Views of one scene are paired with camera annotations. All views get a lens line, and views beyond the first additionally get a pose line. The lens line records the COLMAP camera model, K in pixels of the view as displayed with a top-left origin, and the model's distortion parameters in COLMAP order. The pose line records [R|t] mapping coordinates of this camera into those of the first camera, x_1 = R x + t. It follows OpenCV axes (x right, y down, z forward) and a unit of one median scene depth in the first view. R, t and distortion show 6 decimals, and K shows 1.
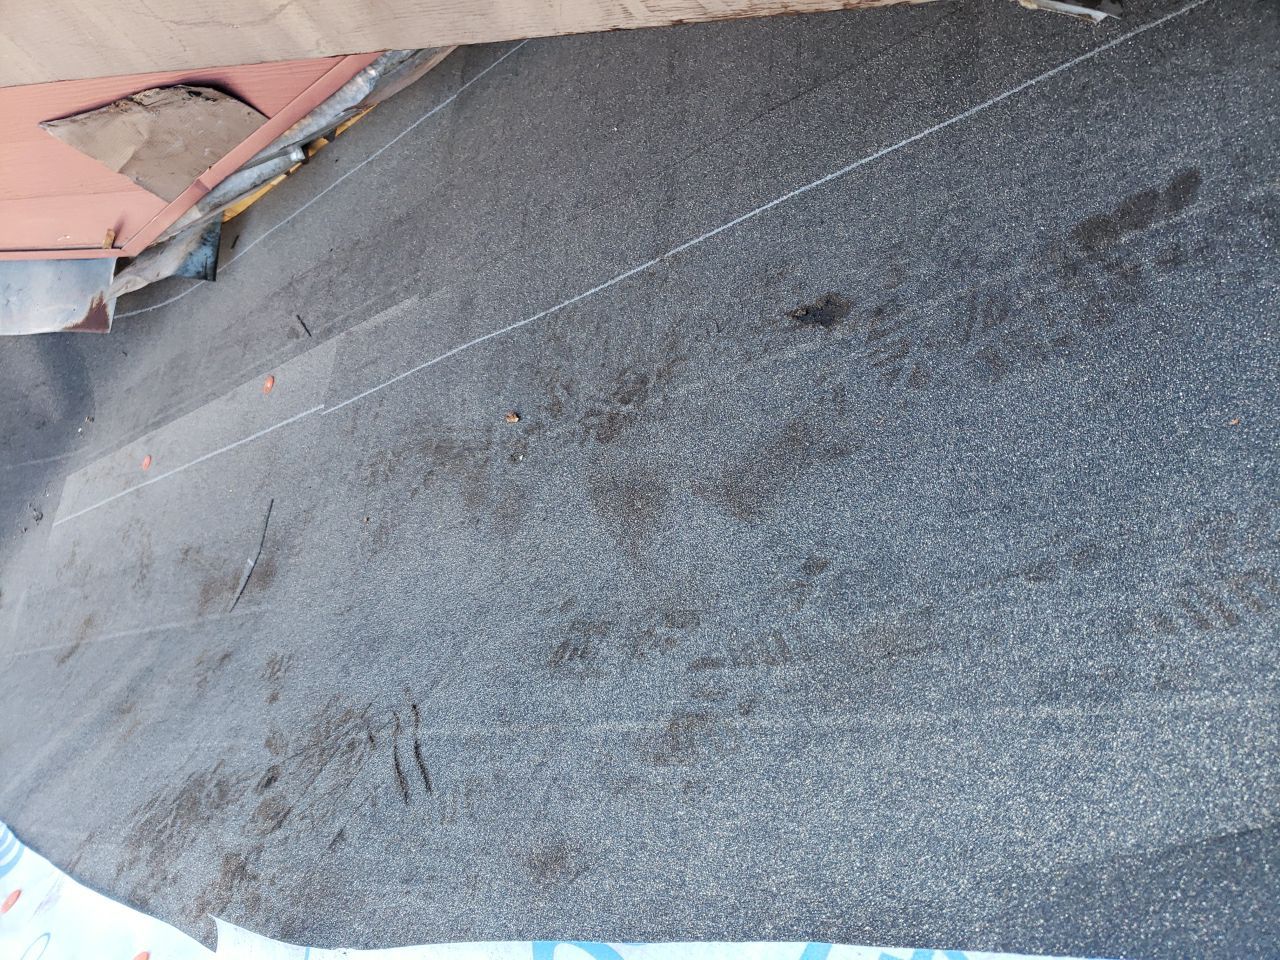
lens RADIAL K [[969.6, 0, 646.0], [0, 969.6, 482.6], [0, 0, 1]] dist [0.008577, -0.022076]
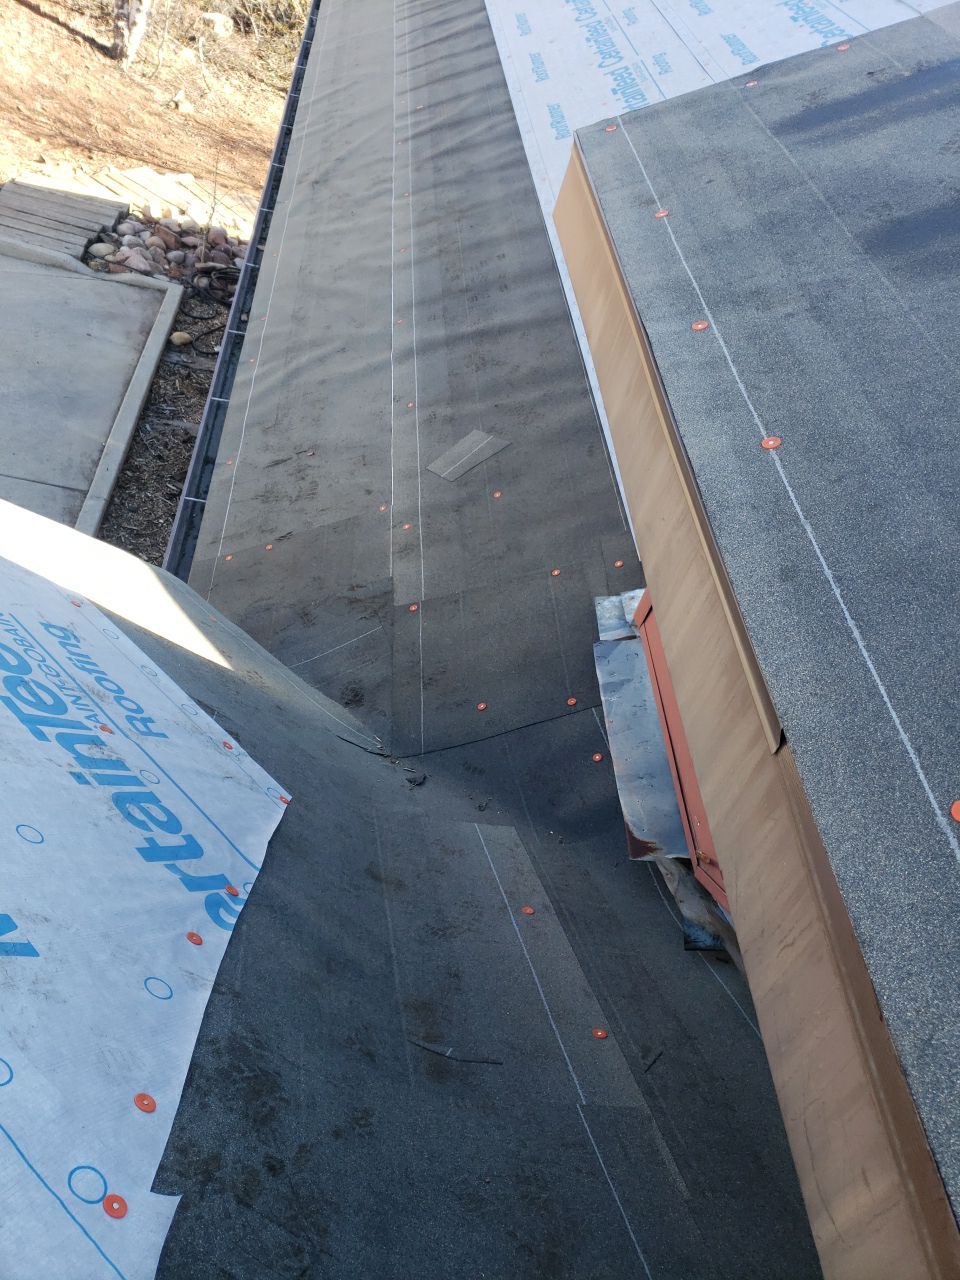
lens RADIAL K [[969.6, 0, 478.1], [0, 969.6, 651.0], [0, 0, 1]] dist [0.008577, -0.022076]
pose [[0.081736, 0.849534, -0.521163, -0.184182], [-0.989957, 0.129721, 0.056195, -0.083712], [0.115345, 0.511336, 0.851605, -0.282450]]
